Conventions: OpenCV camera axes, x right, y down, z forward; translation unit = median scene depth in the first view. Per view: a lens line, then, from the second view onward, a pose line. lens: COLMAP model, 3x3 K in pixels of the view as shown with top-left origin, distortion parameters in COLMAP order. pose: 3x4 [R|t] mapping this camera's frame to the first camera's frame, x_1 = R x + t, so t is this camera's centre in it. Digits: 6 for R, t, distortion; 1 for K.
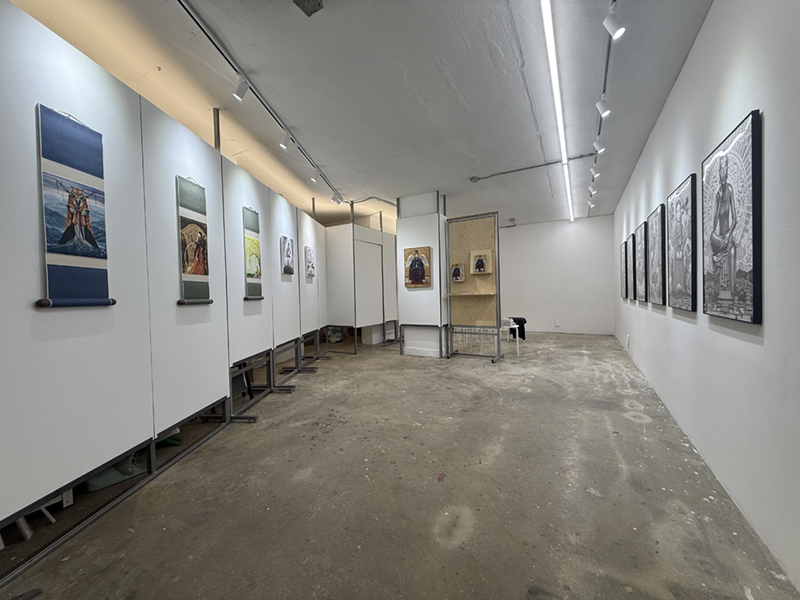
lens RADIAL K [[323.0, 0, 400.2], [0, 323.0, 300.4], [0, 0, 1]] dist [0.004524, 0.000676]
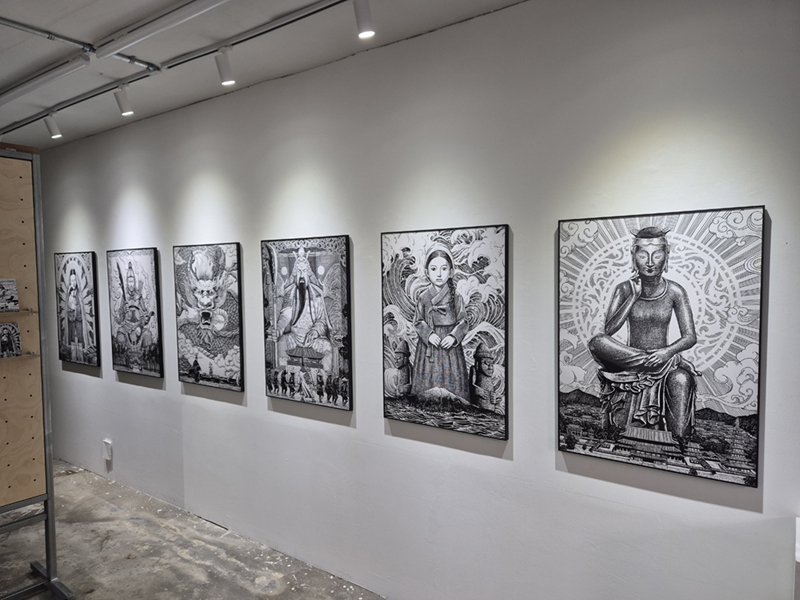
lens RADIAL K [[538.1, 0, 397.4], [0, 538.1, 300.7], [0, 0, 1]] dist [0.035003, -0.007600]
pose [[0.110435, -0.034019, 0.993301, -0.069236], [0.031179, 0.999041, 0.030749, -0.120421], [-0.993394, 0.027574, 0.111390, 0.472819]]
